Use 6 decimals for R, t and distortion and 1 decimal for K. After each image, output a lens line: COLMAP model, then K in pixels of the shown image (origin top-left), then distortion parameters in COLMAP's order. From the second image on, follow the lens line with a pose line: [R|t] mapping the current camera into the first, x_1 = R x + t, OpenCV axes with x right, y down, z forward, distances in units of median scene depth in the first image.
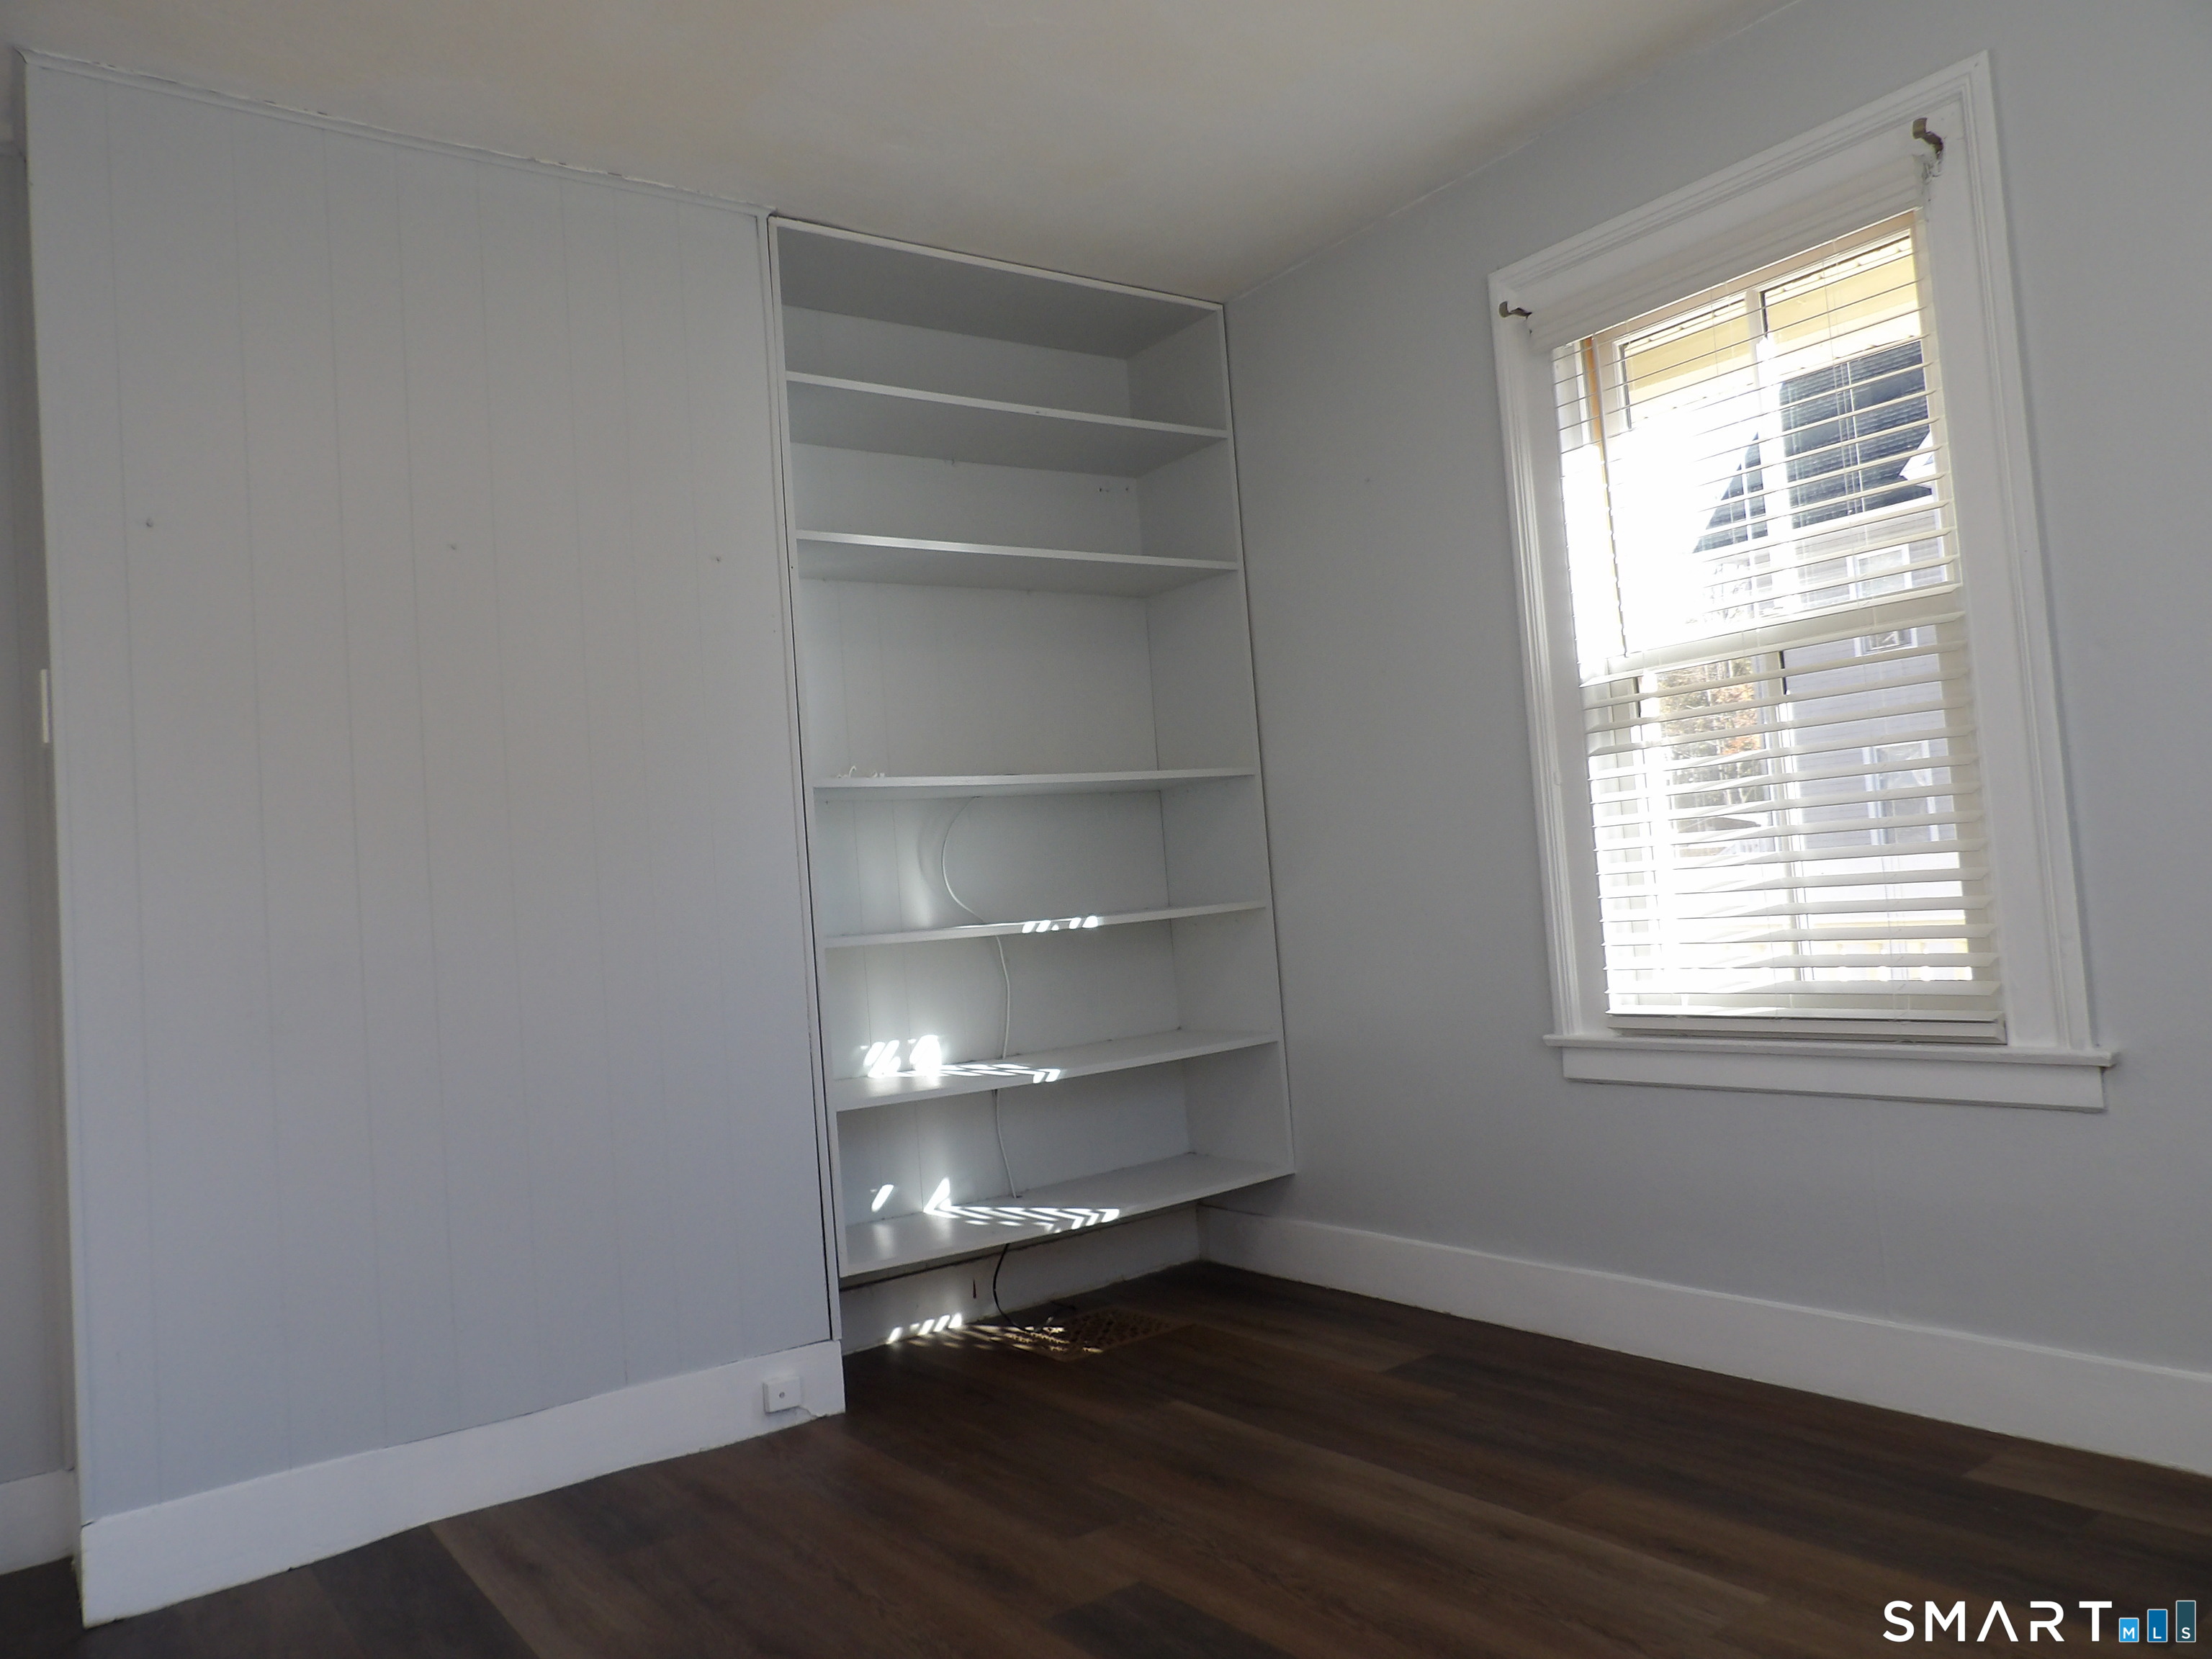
lens RADIAL K [[1567.8, 0, 1112.7], [0, 1567.8, 814.9], [0, 0, 1]] dist [-0.036546, 0.000640]
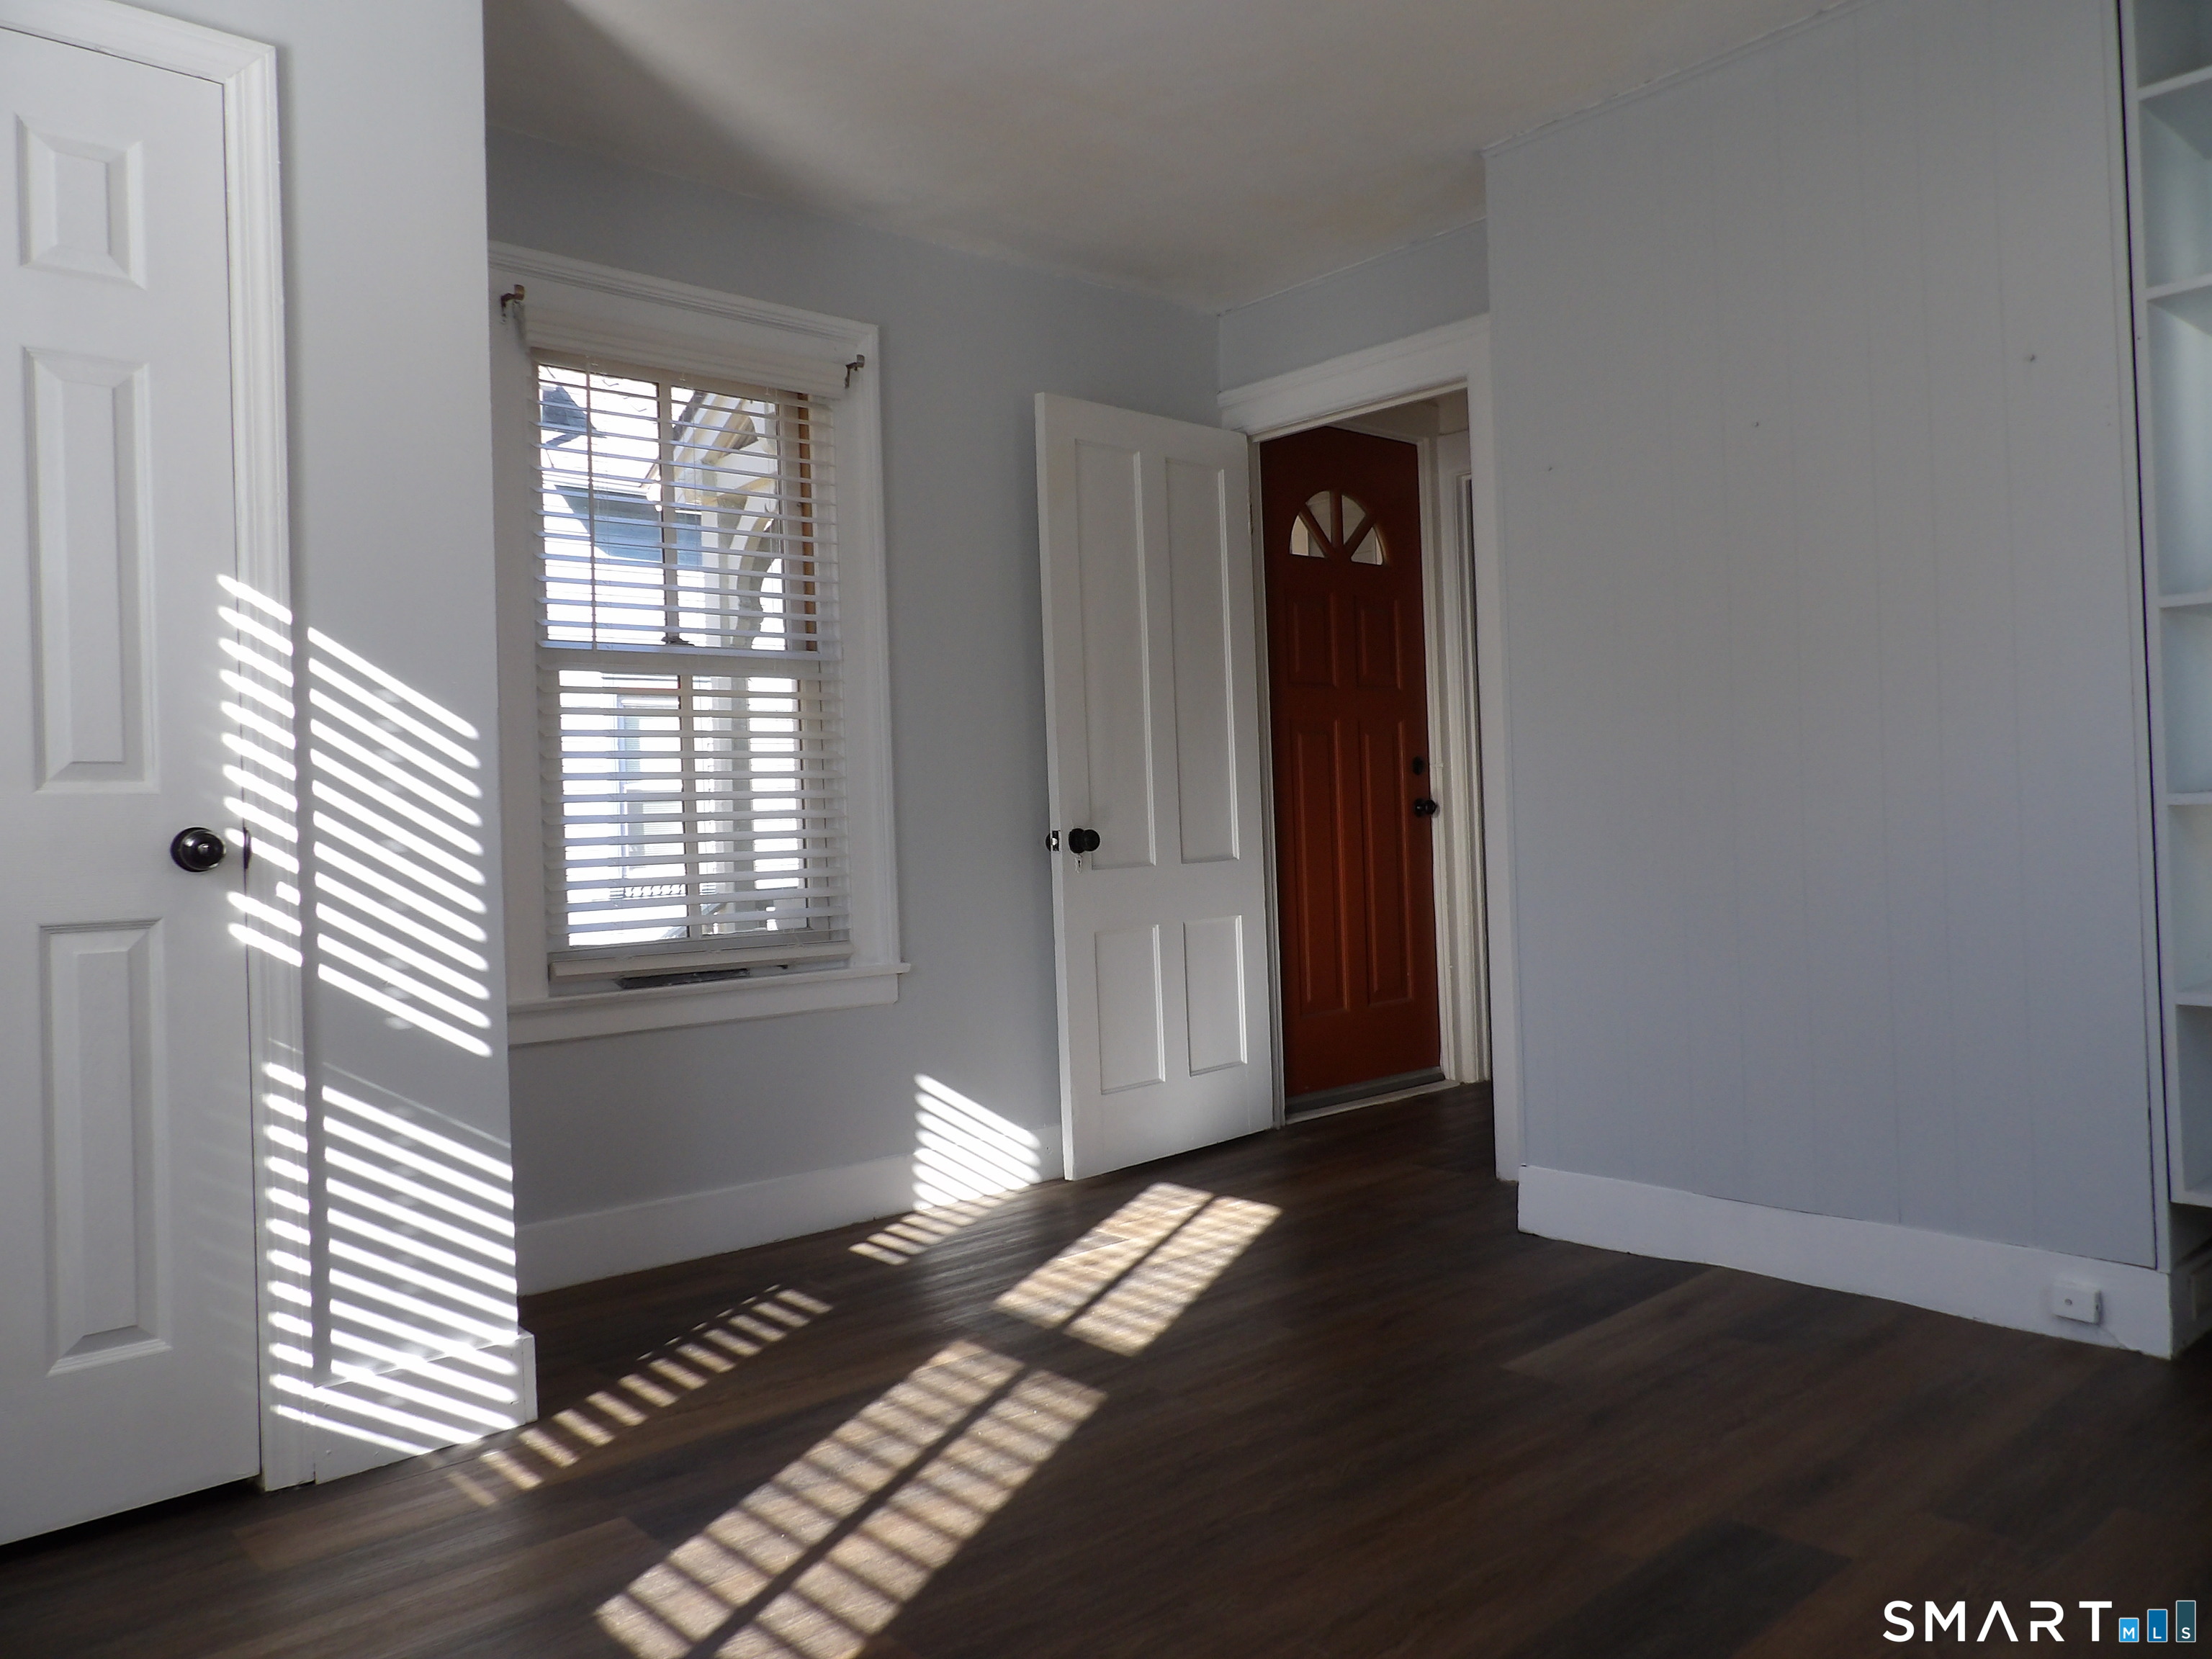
lens RADIAL K [[1567.8, 0, 1112.7], [0, 1567.8, 814.9], [0, 0, 1]] dist [-0.036546, 0.000640]
pose [[0.077069, 0.068978, -0.994637, 0.680342], [0.072550, 0.994571, 0.074595, -0.011683], [0.994383, -0.077909, 0.071646, 0.467719]]
